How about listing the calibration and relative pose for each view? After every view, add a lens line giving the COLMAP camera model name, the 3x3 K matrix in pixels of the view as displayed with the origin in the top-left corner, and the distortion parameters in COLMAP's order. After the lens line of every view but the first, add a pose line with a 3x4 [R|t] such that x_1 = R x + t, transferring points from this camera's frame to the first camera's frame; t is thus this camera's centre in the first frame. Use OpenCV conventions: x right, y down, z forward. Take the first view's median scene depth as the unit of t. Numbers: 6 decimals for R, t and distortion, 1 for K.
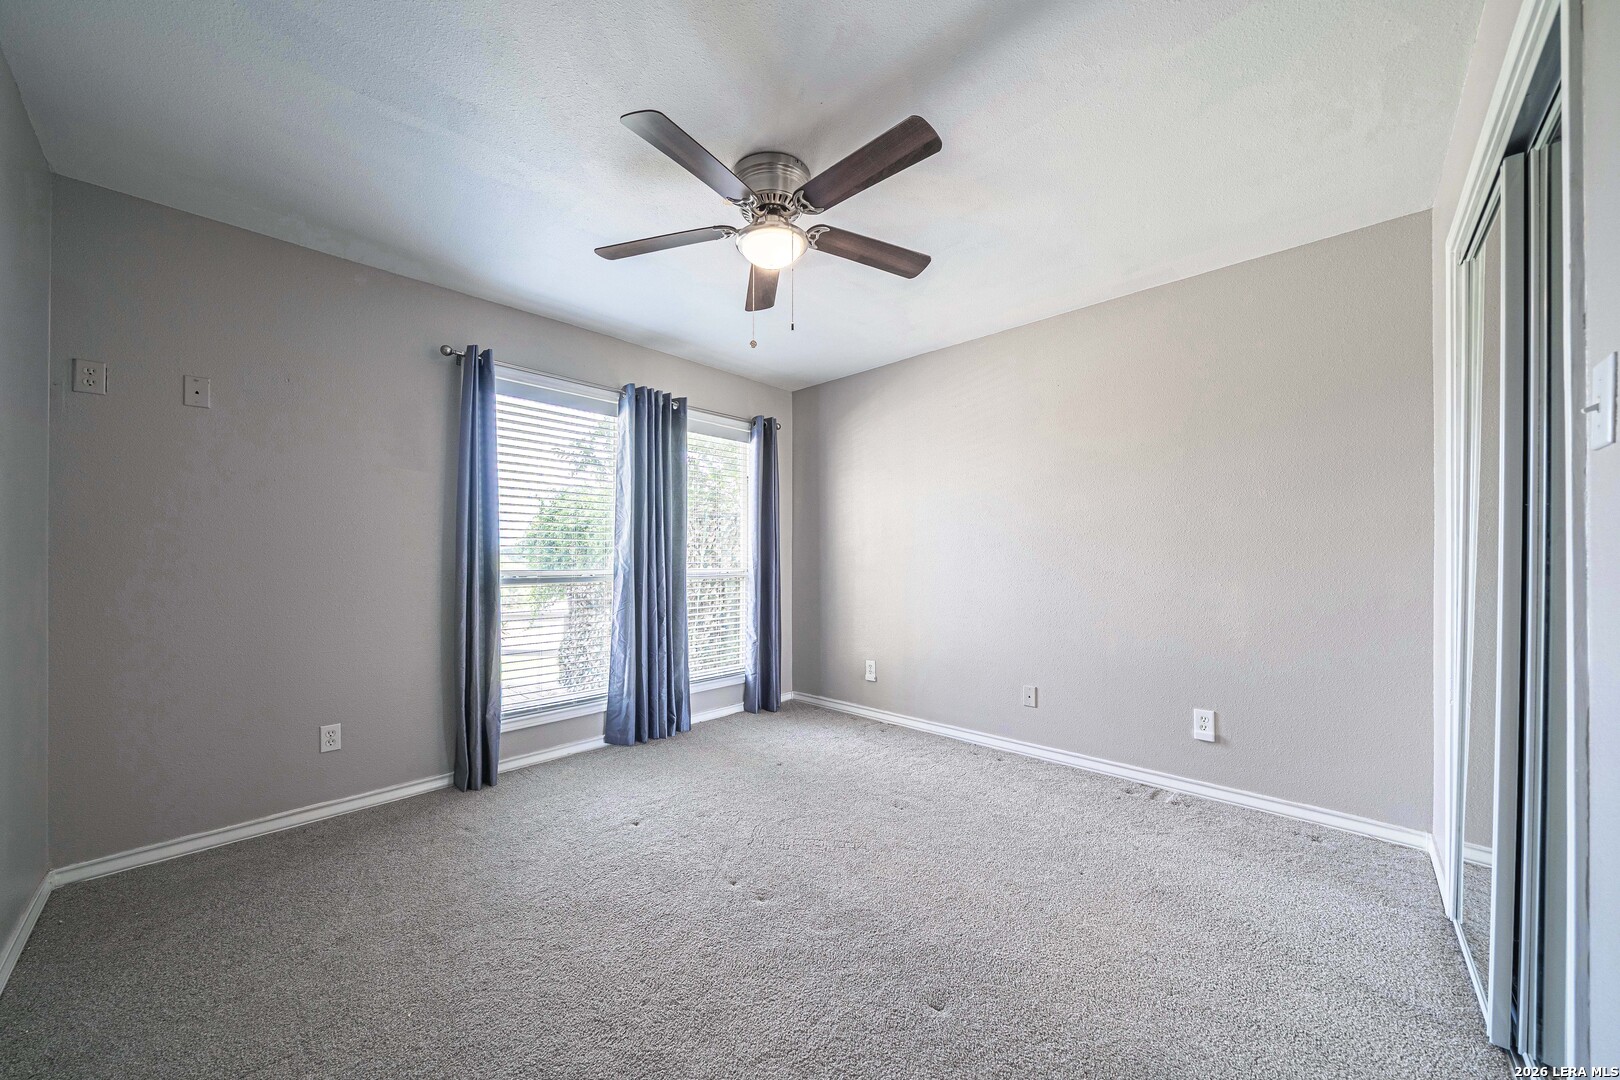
lens RADIAL K [[561.0, 0, 776.0], [0, 561.0, 554.0], [0, 0, 1]] dist [-0.002256, -0.000008]
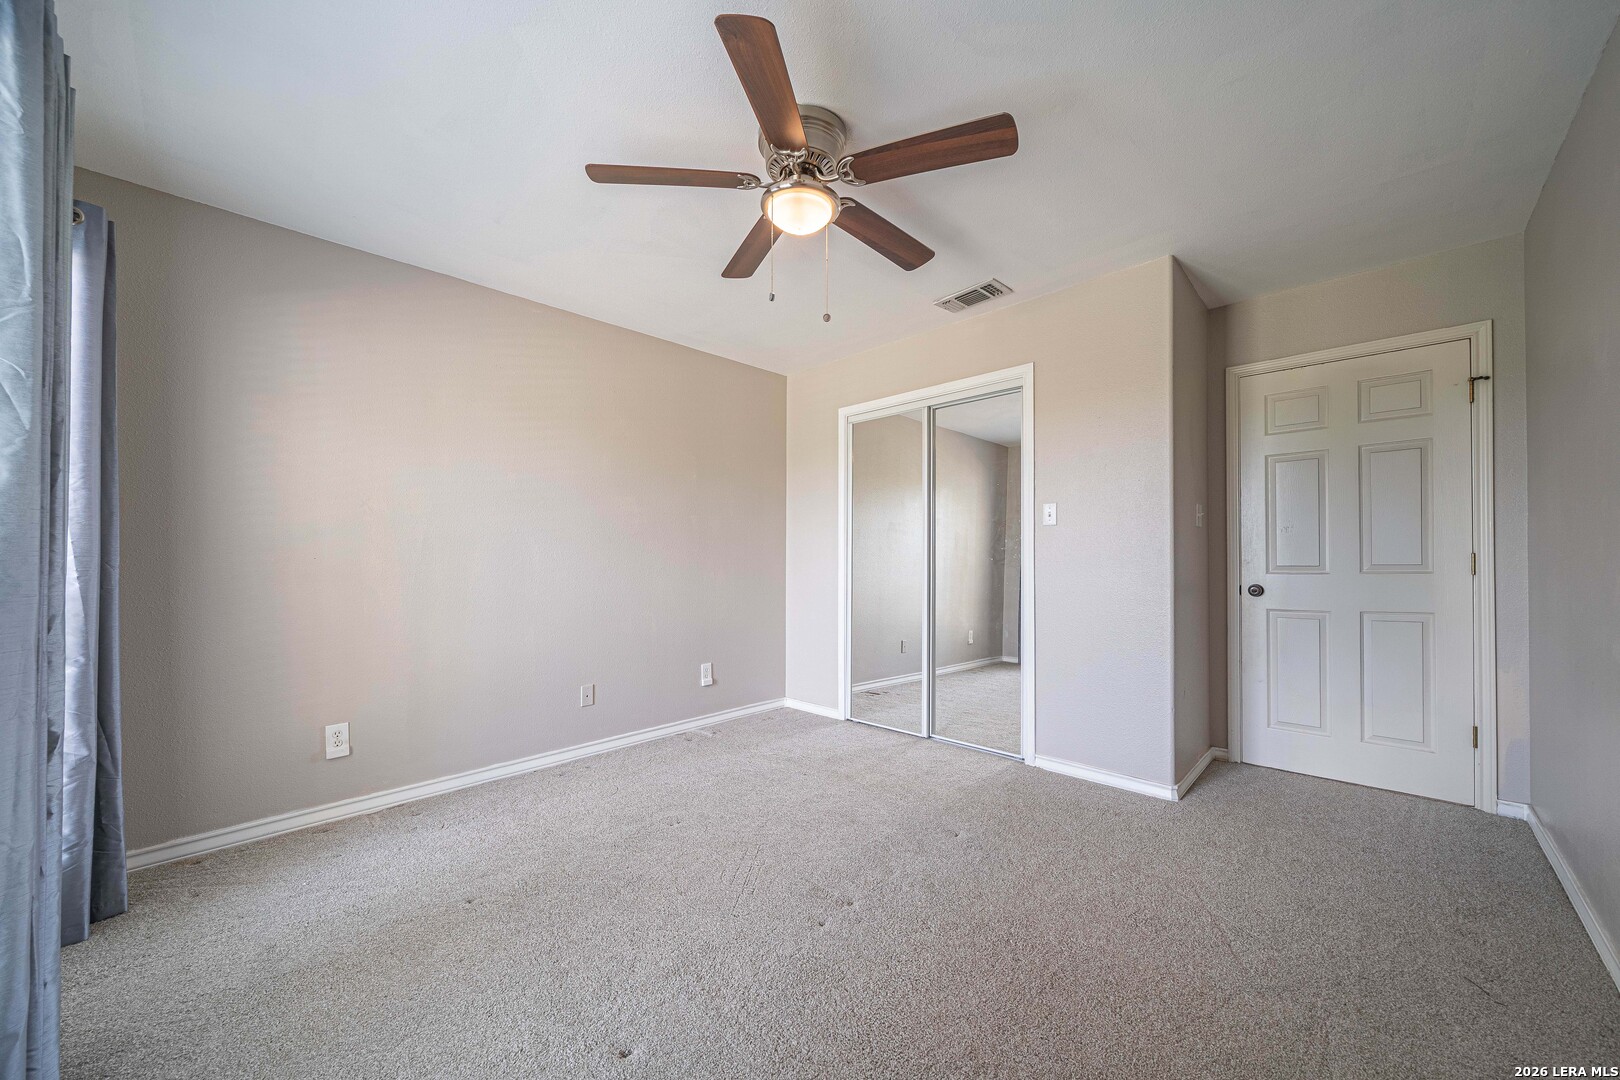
lens RADIAL K [[597.8, 0, 801.4], [0, 597.8, 552.9], [0, 0, 1]] dist [-0.001461, -0.000122]
pose [[-0.005193, 0.011442, 0.999921, -0.618262], [-0.001320, 0.999934, -0.011449, 0.013307], [-0.999986, -0.001379, -0.005177, 0.637213]]
